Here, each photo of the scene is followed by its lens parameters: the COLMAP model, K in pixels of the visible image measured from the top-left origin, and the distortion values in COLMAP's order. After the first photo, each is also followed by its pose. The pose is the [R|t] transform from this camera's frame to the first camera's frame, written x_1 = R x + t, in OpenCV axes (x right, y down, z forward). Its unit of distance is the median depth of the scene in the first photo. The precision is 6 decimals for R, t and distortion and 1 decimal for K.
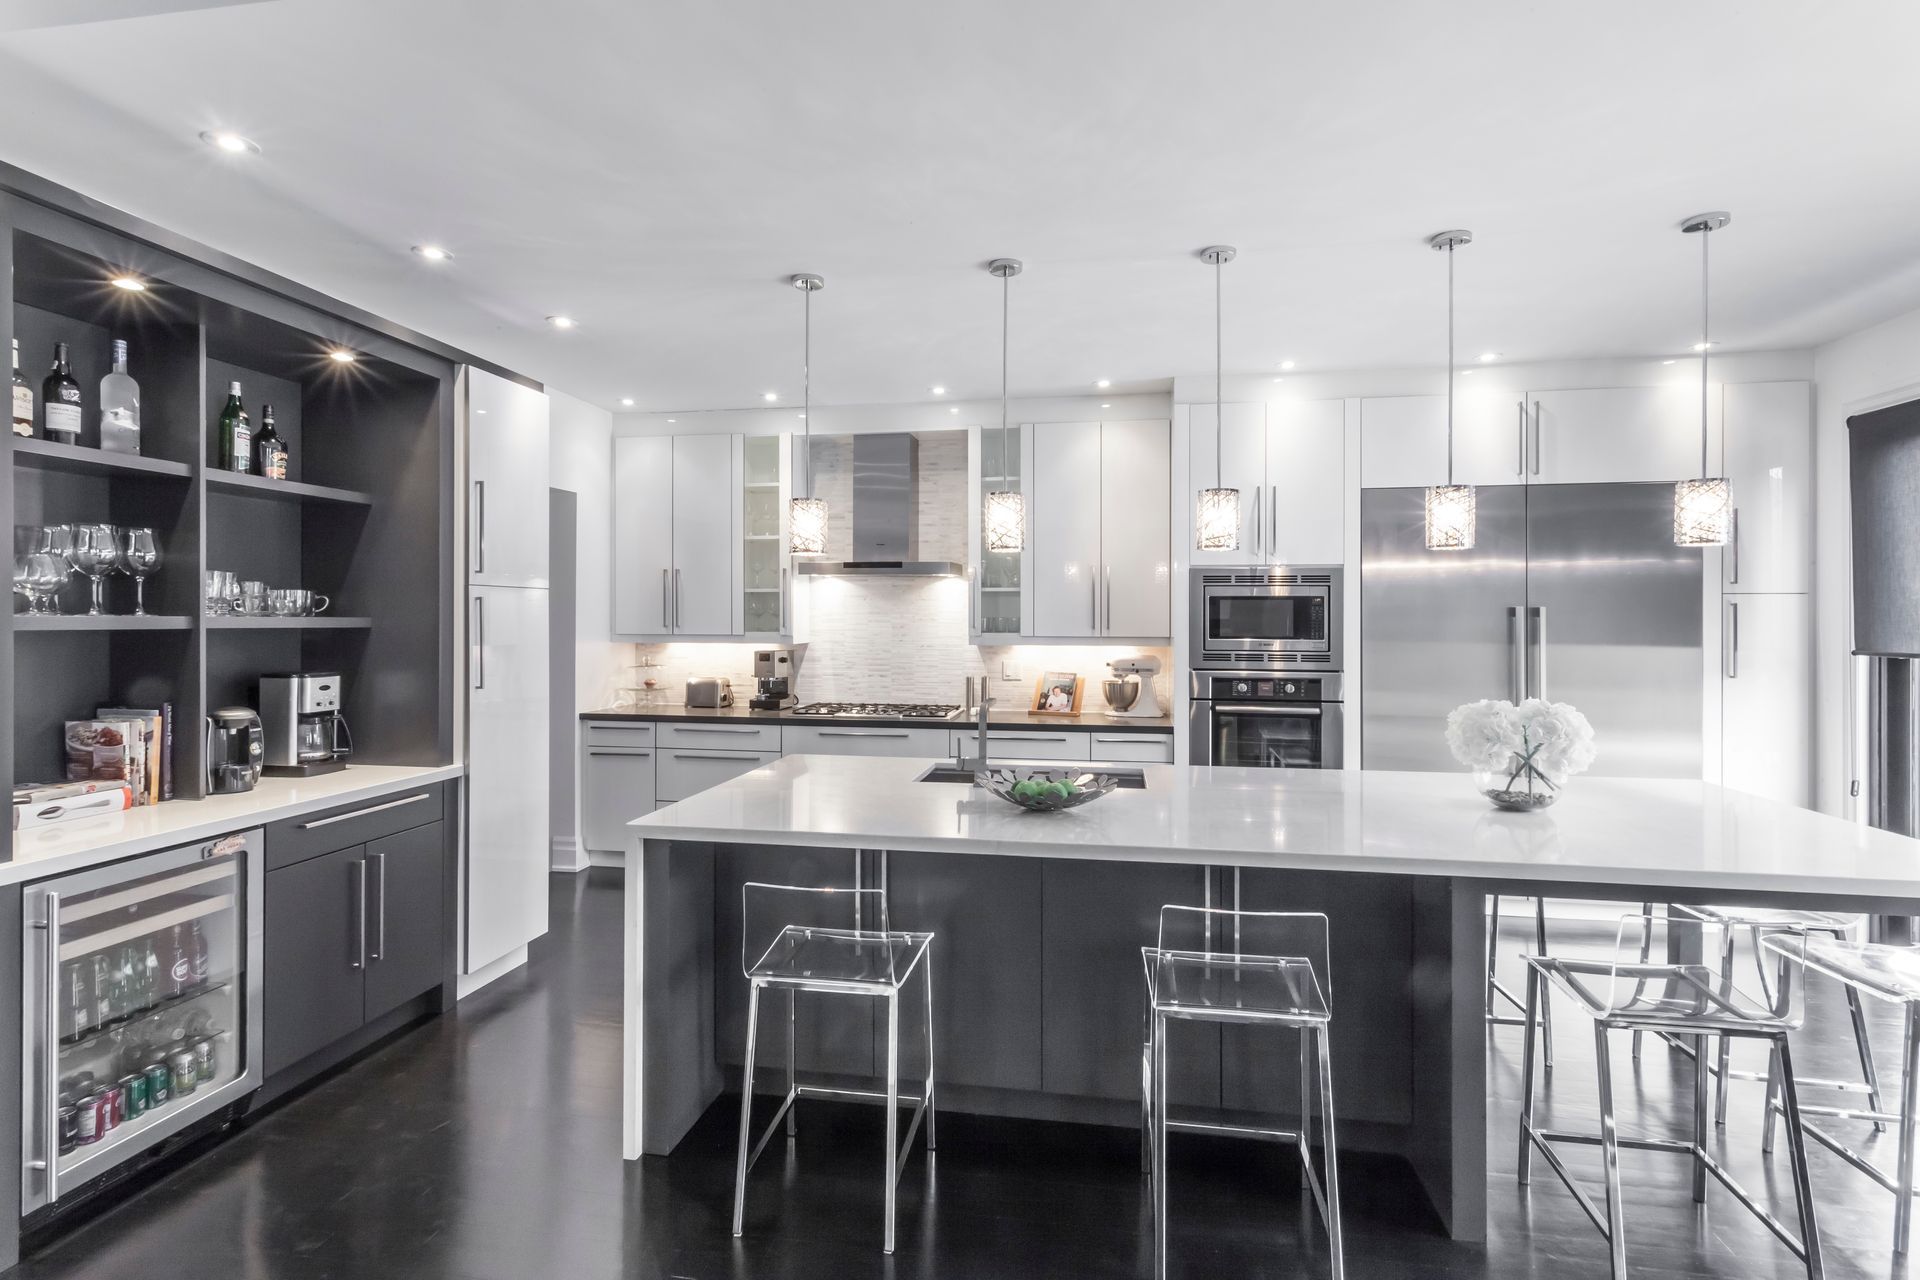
lens RADIAL K [[908.1, 0, 955.4], [0, 908.1, 619.5], [0, 0, 1]] dist [-0.000475, 0.000247]
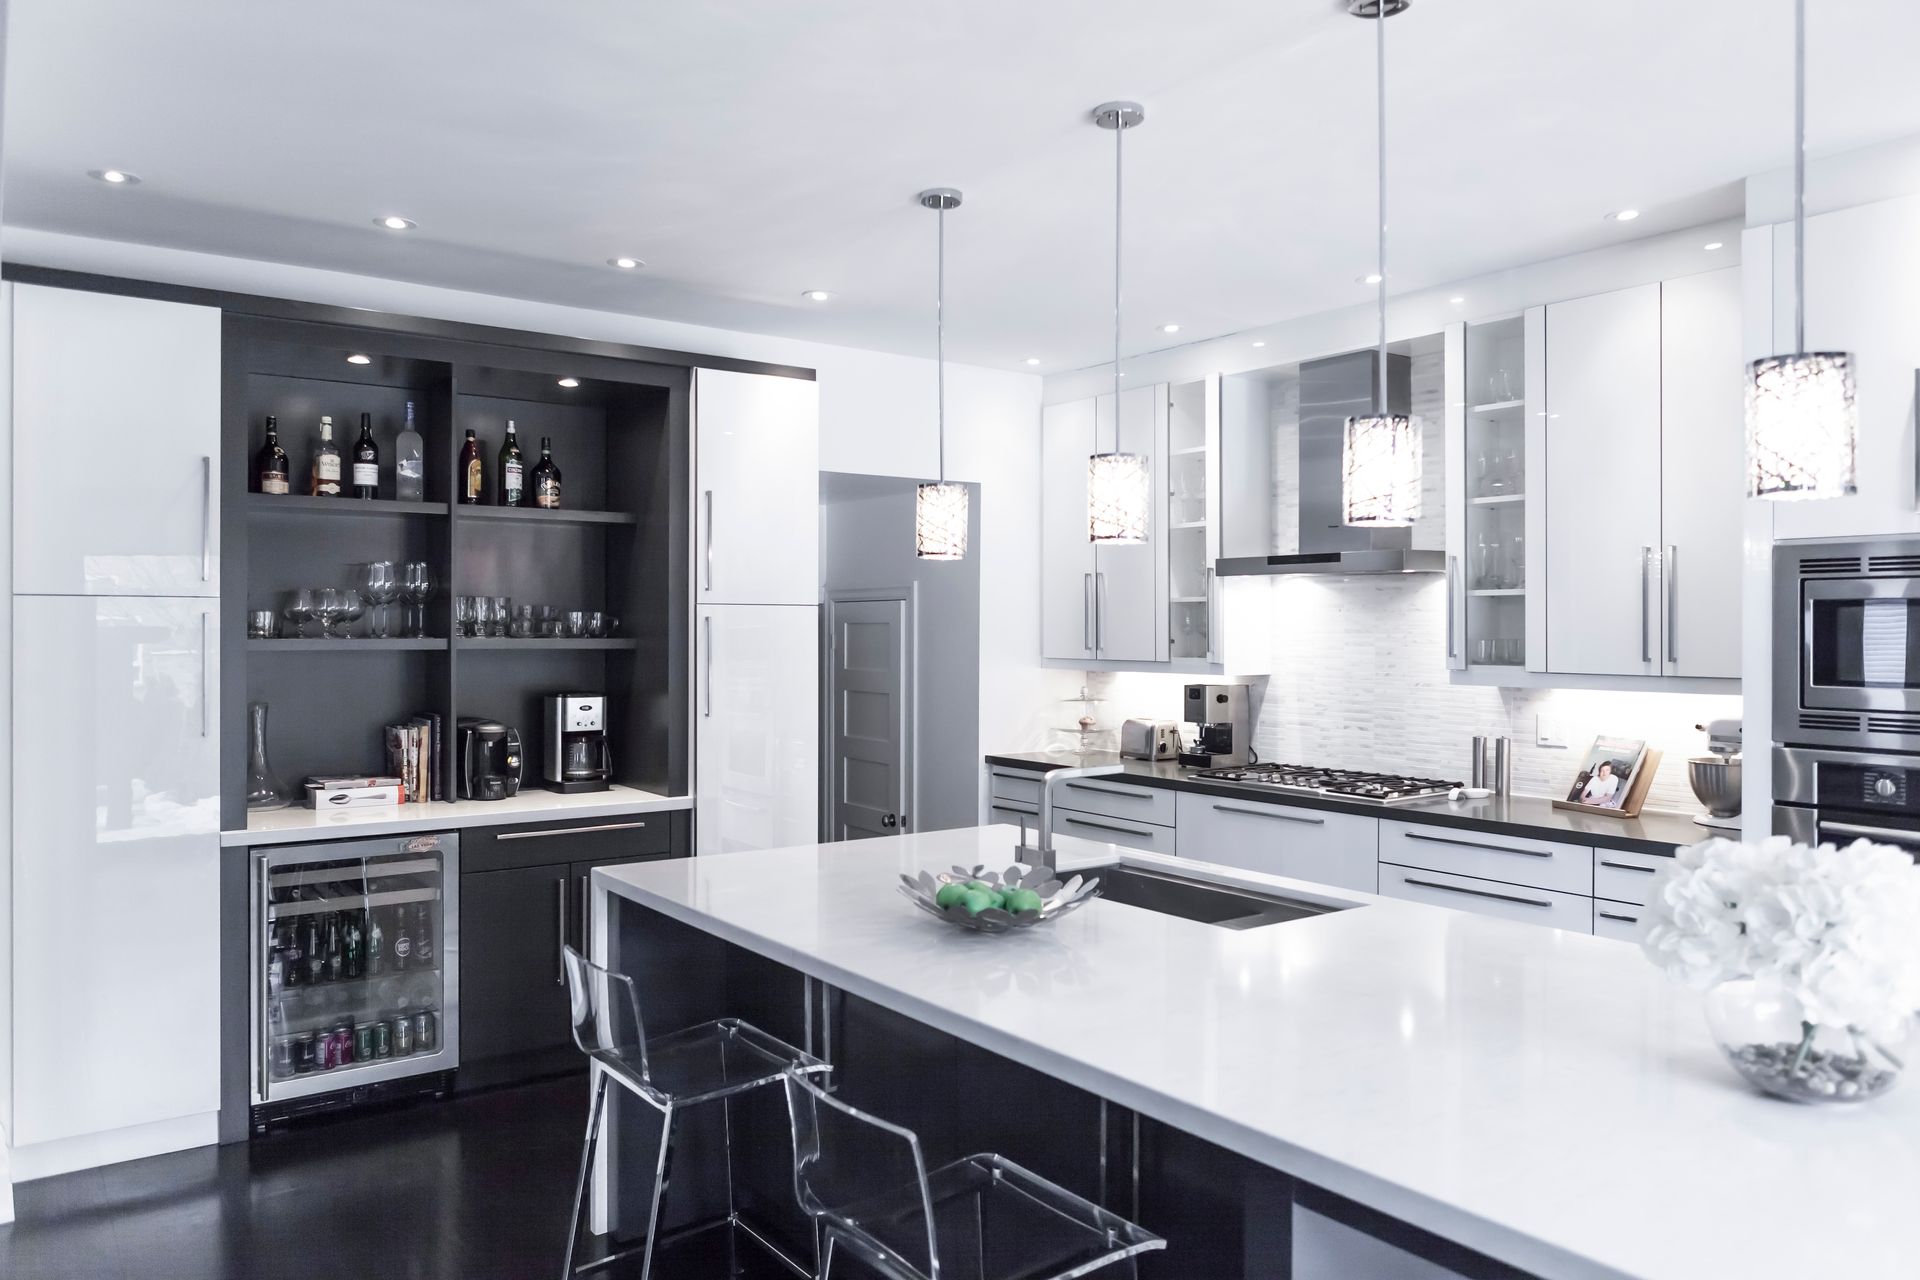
lens RADIAL K [[1319.9, 0, 967.7], [0, 1319.9, 633.4], [0, 0, 1]] dist [-0.024514, 0.003224]
pose [[0.724103, 0.001338, -0.689691, 0.530461], [-0.001344, 0.999999, 0.000529, -0.008340], [0.689691, 0.000544, 0.724104, 0.190320]]
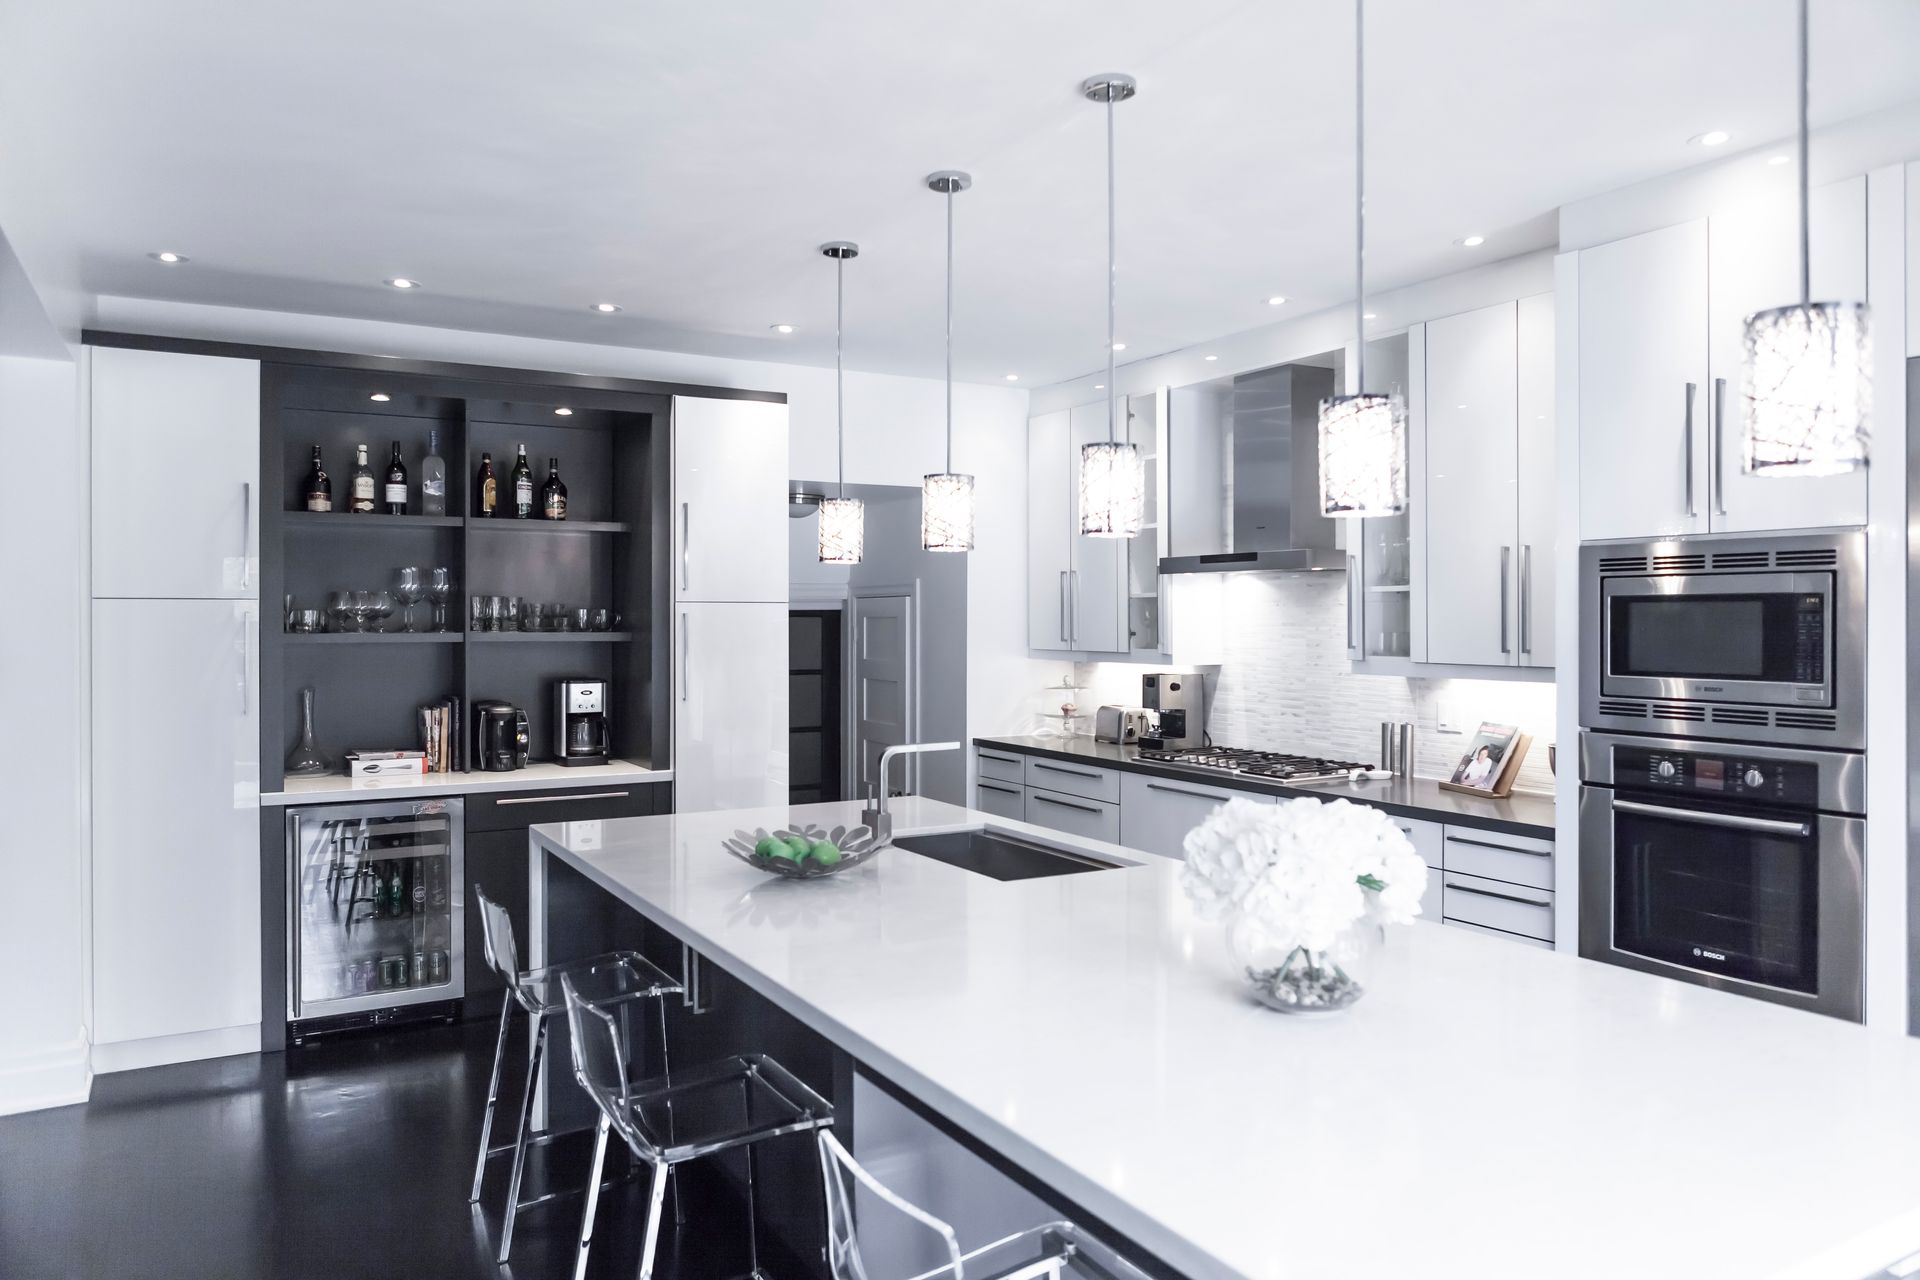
lens RADIAL K [[1288.1, 0, 964.4], [0, 1288.1, 626.4], [0, 0, 1]] dist [-0.023244, 0.001041]
pose [[0.643908, 0.001115, -0.765102, 0.744438], [0.000806, 0.999997, 0.002135, -0.011489], [0.765103, -0.001991, 0.643905, 0.256455]]
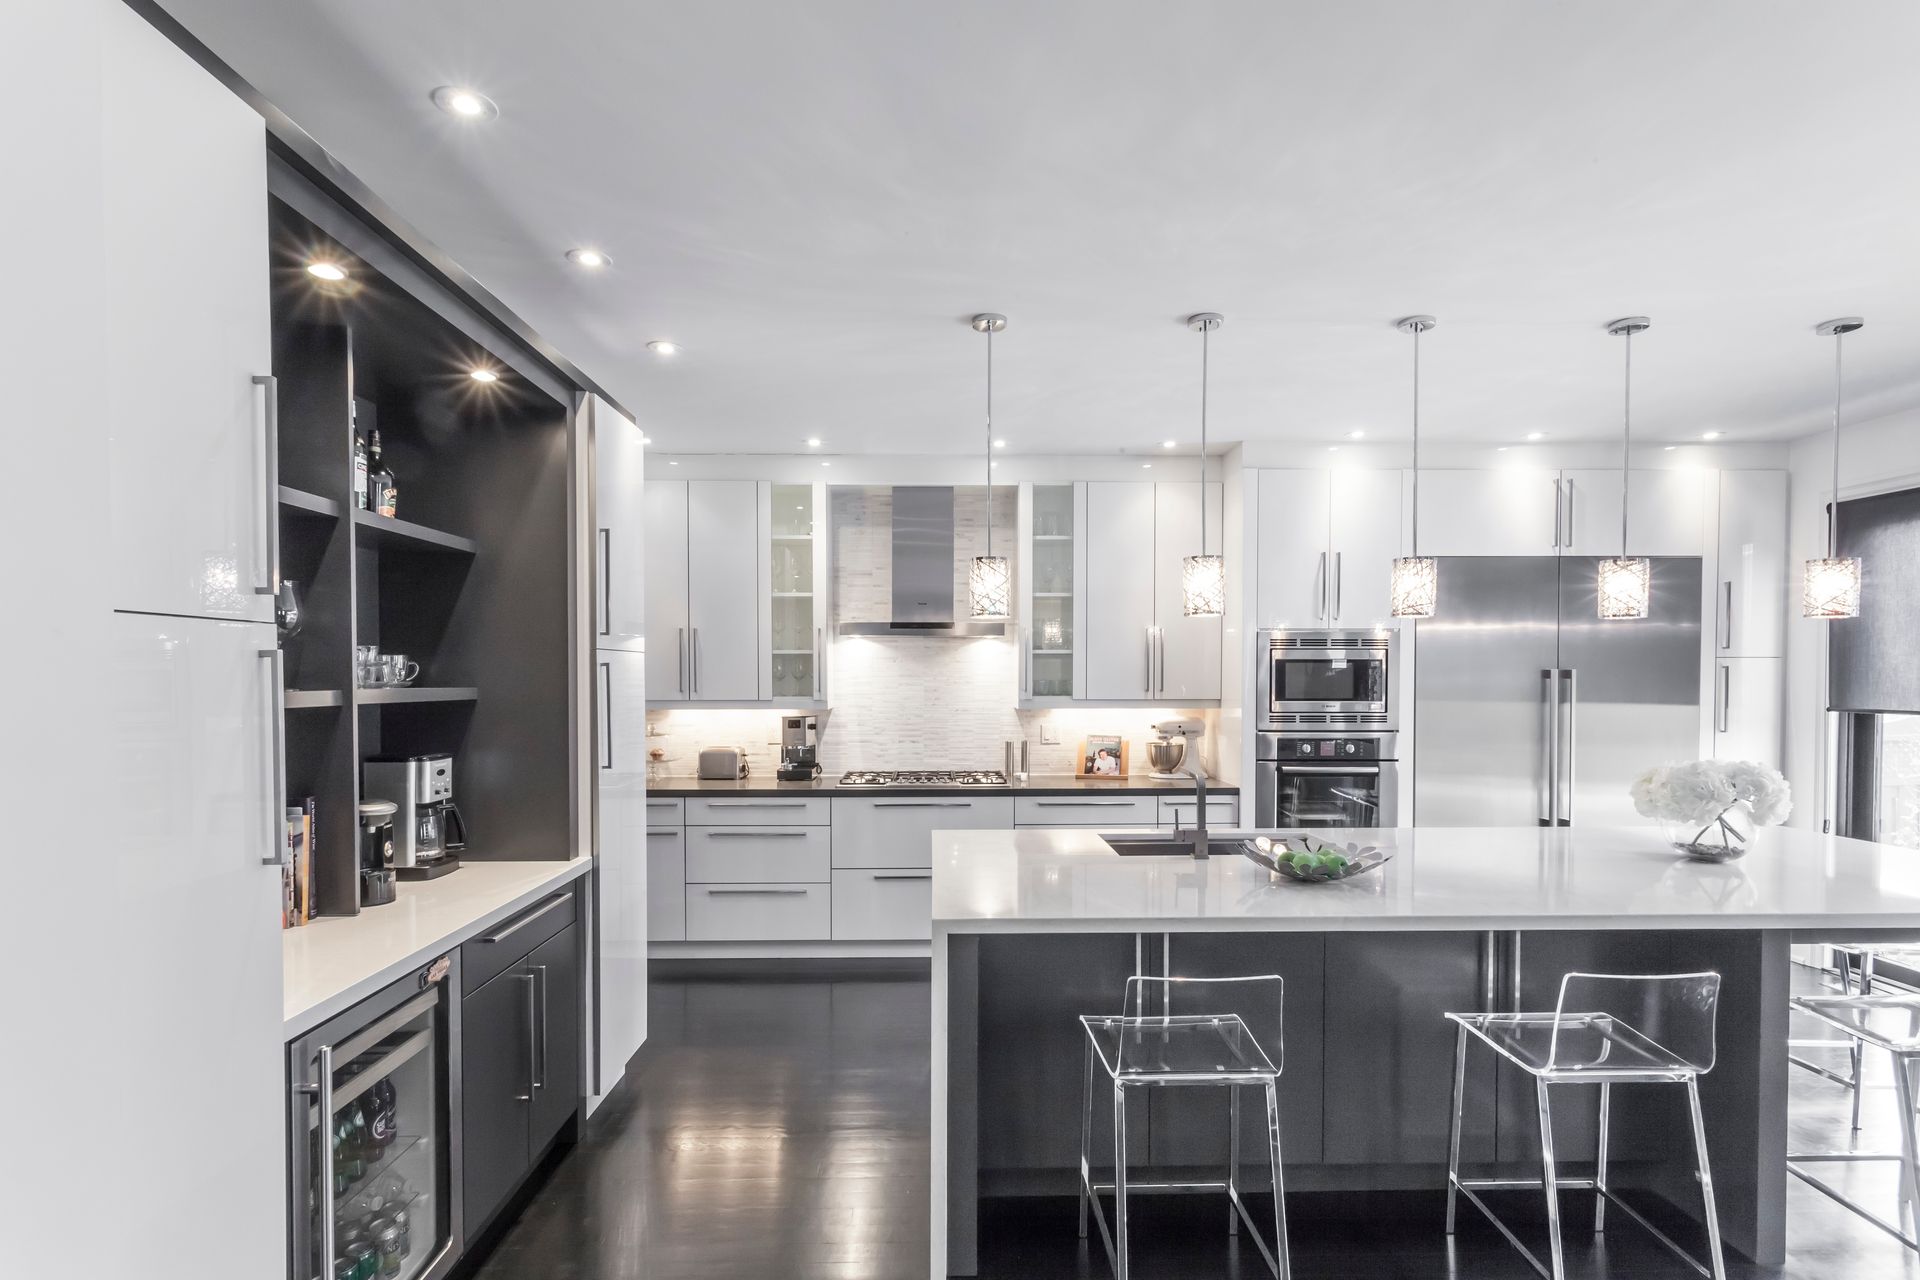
lens RADIAL K [[922.9, 0, 950.4], [0, 922.9, 694.8], [0, 0, 1]] dist [0.000913, 0.000036]
pose [[0.981827, -0.007364, 0.189634, -0.331384], [0.003491, 0.999779, 0.020753, -0.010267], [-0.189745, -0.019714, 0.981636, 0.064696]]
